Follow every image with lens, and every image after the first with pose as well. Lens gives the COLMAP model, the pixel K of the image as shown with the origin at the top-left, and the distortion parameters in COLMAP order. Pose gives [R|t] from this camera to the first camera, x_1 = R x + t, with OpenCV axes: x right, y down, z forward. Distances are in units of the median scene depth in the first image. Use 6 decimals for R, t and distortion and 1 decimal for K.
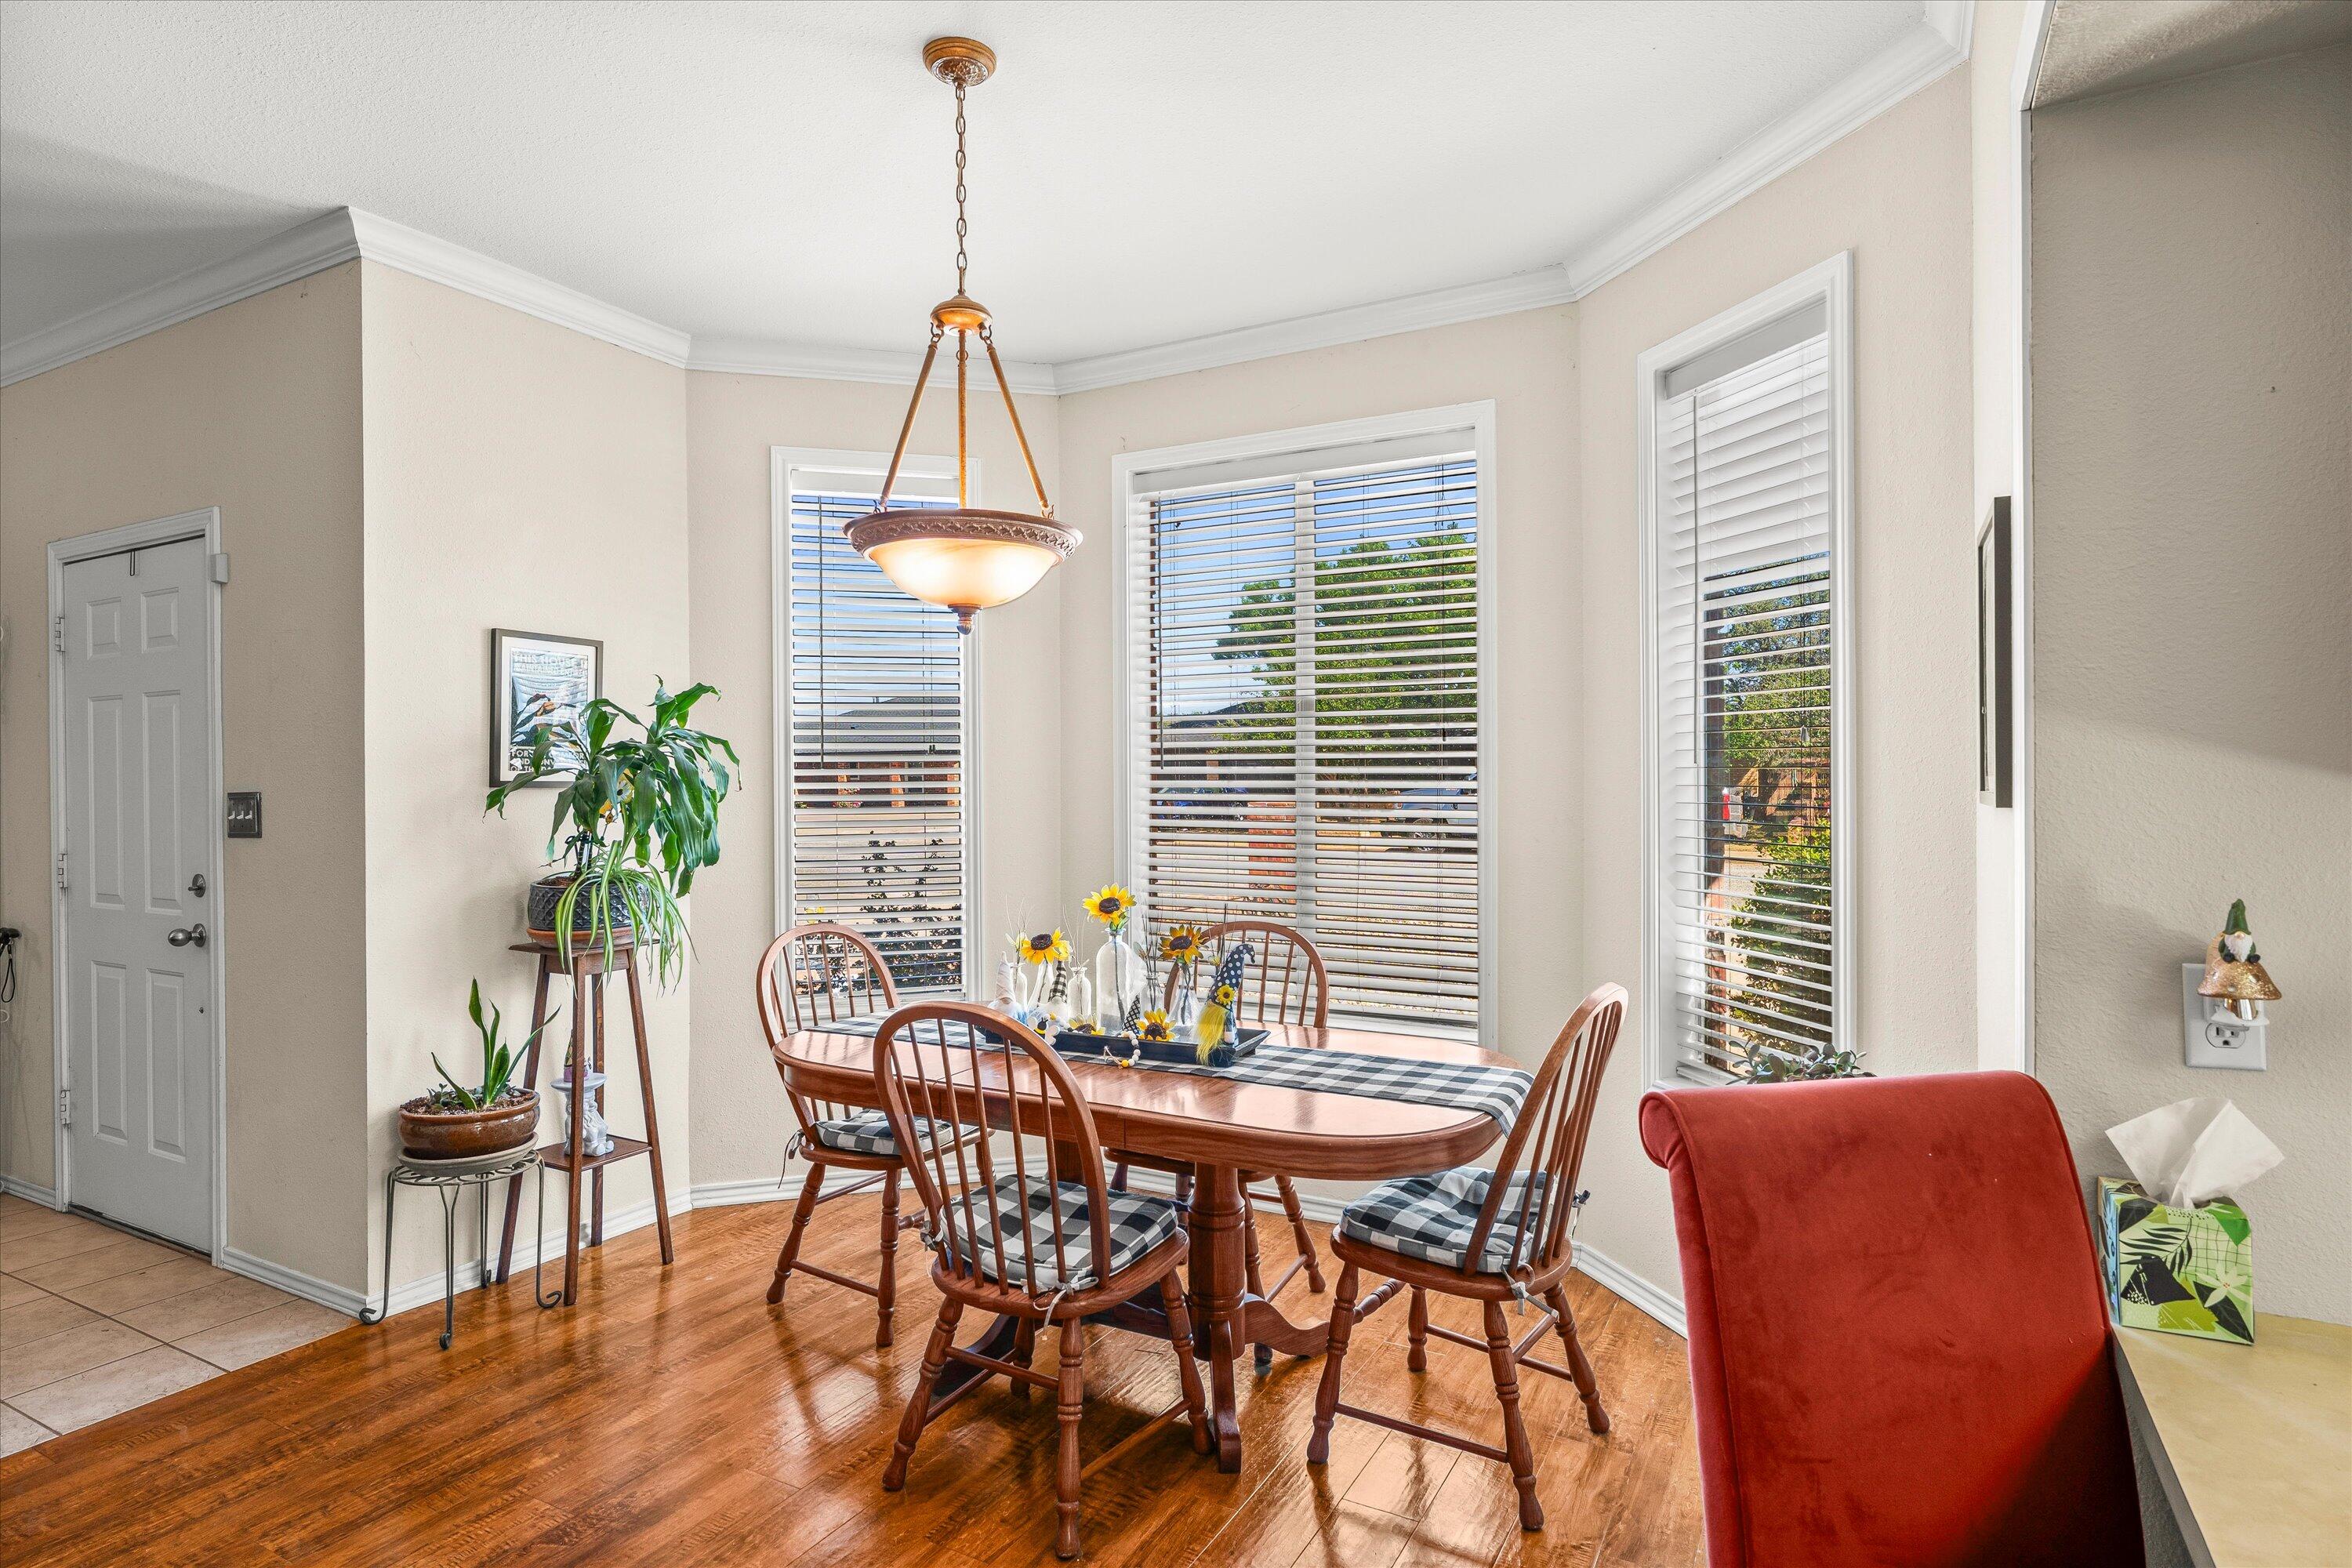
lens RADIAL K [[1256.9, 0, 1177.4], [0, 1256.9, 786.8], [0, 0, 1]] dist [0.003608, 0.000141]
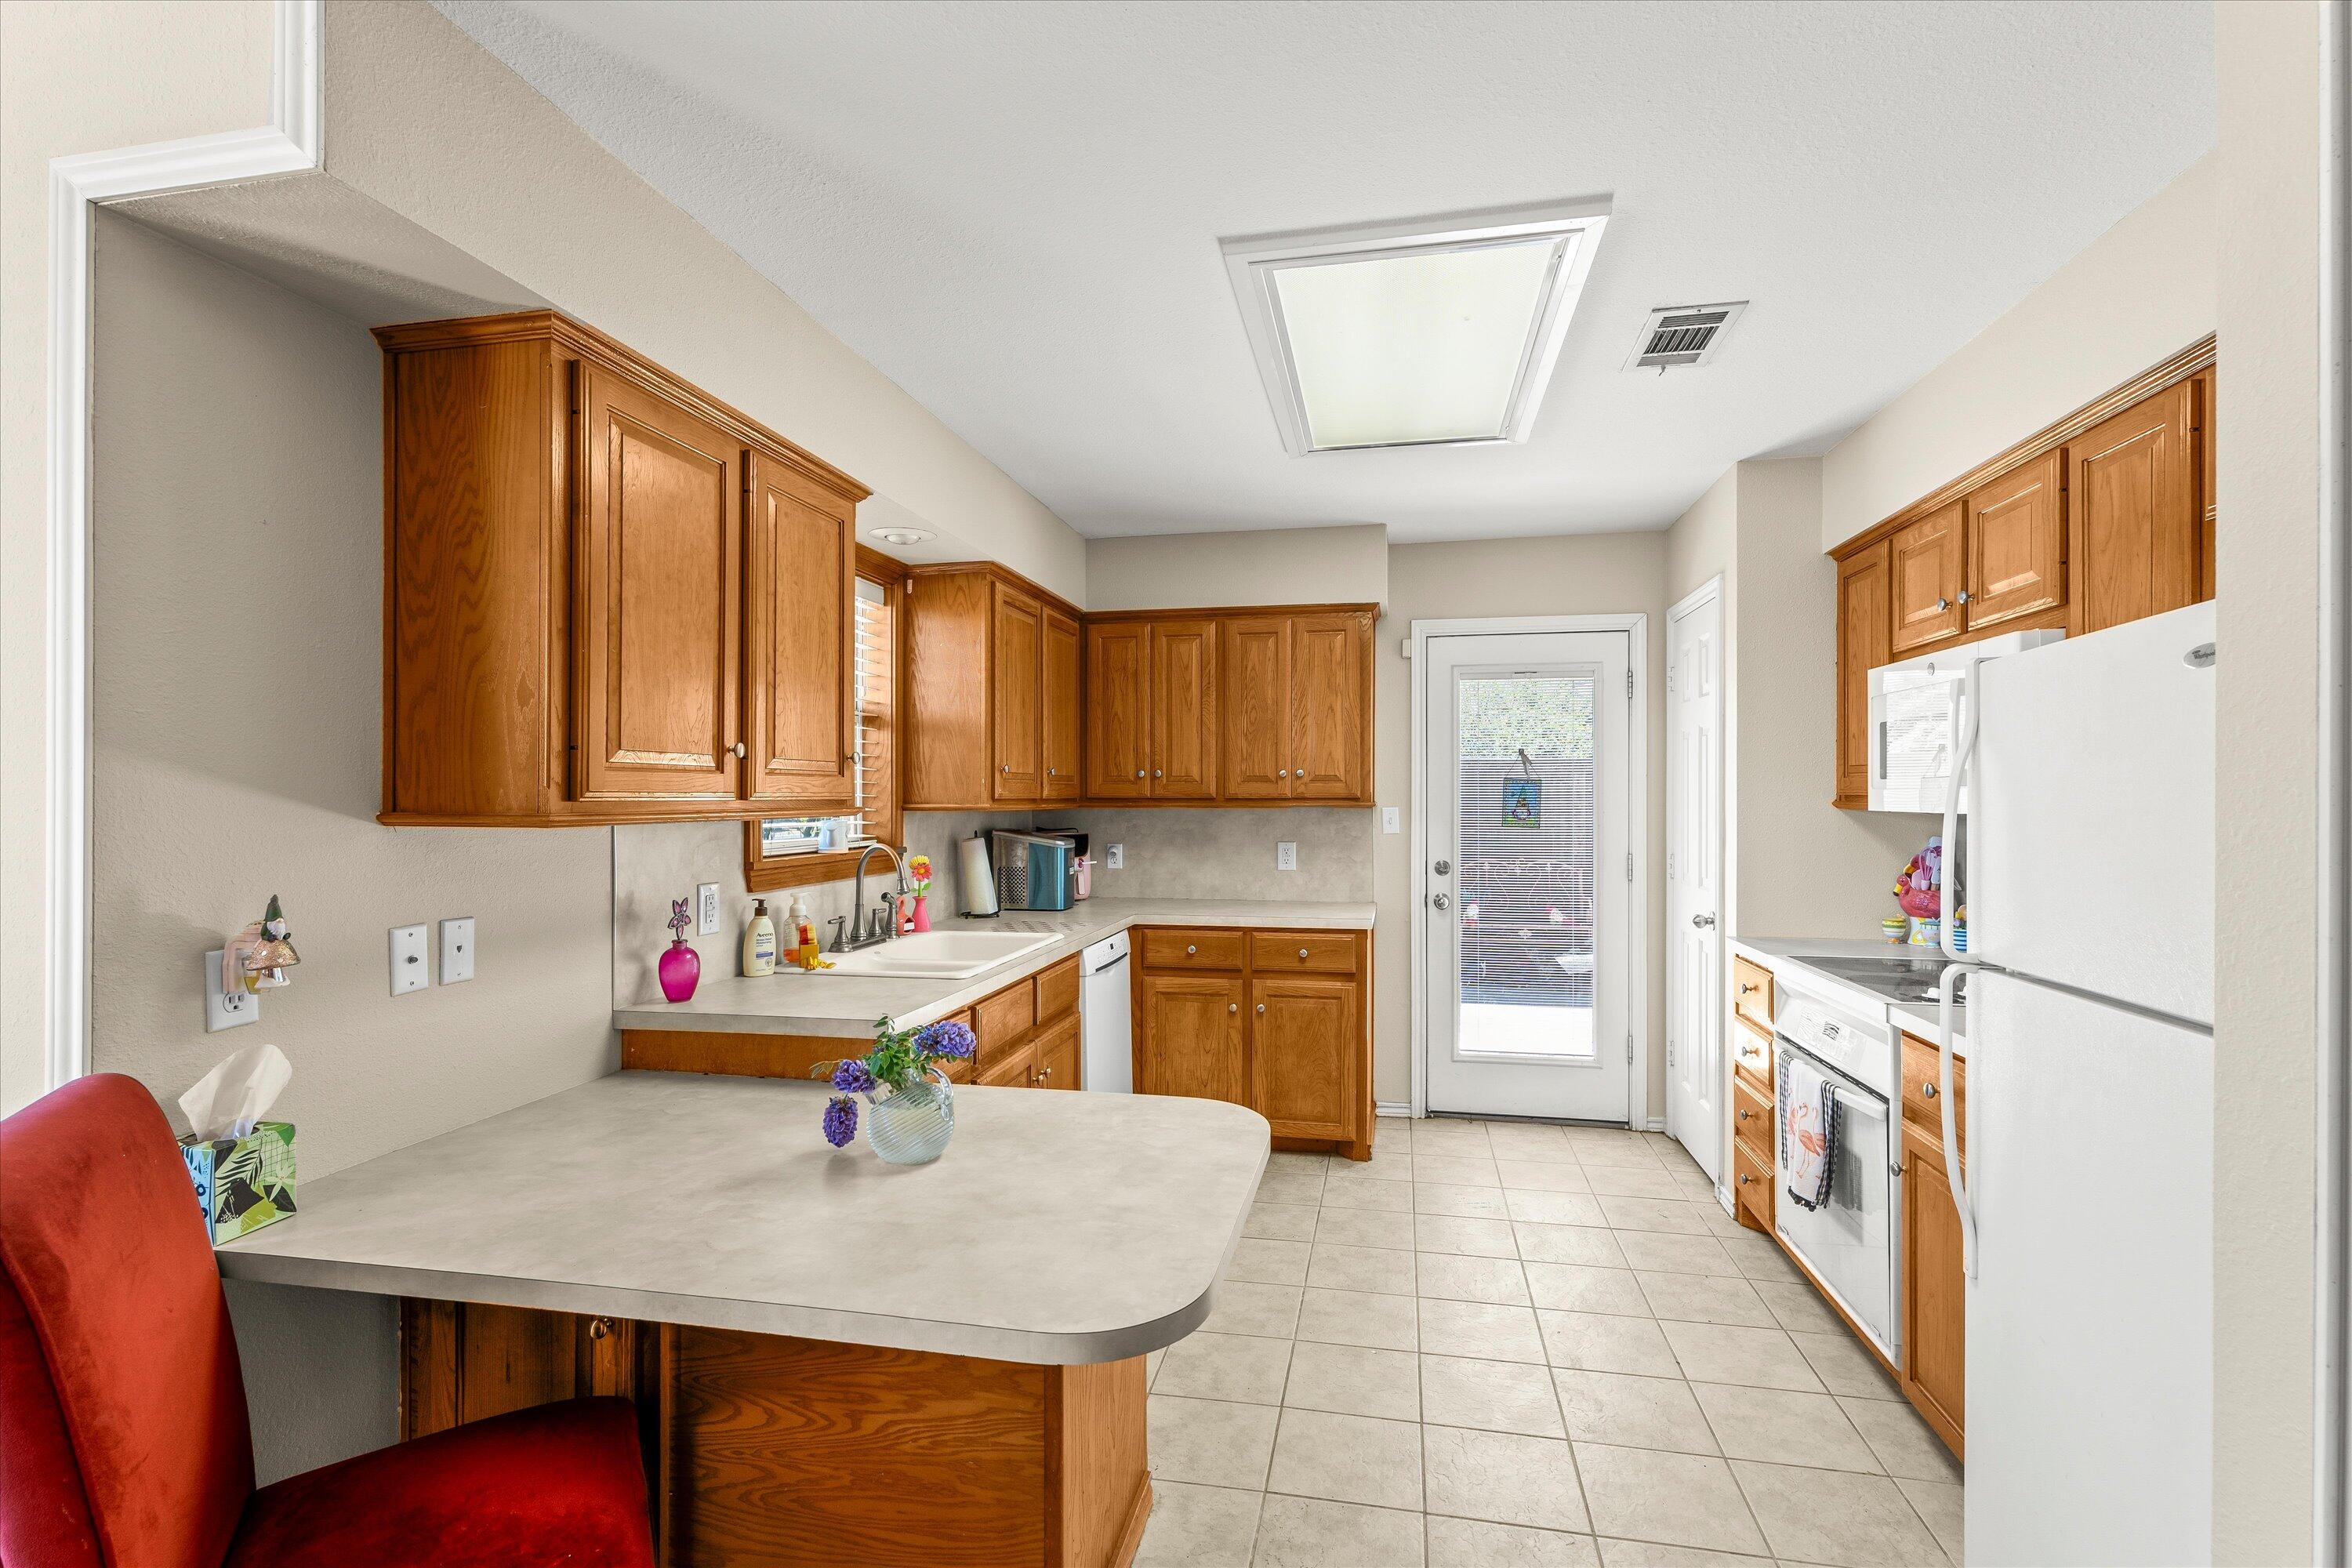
lens RADIAL K [[1093.1, 0, 1174.2], [0, 1093.1, 787.3], [0, 0, 1]] dist [0.001590, 0.000128]
pose [[-0.293532, 0.011164, 0.955884, -0.559067], [0.008115, 0.999925, -0.009186, -0.008190], [-0.955915, 0.005061, -0.293600, 0.403720]]
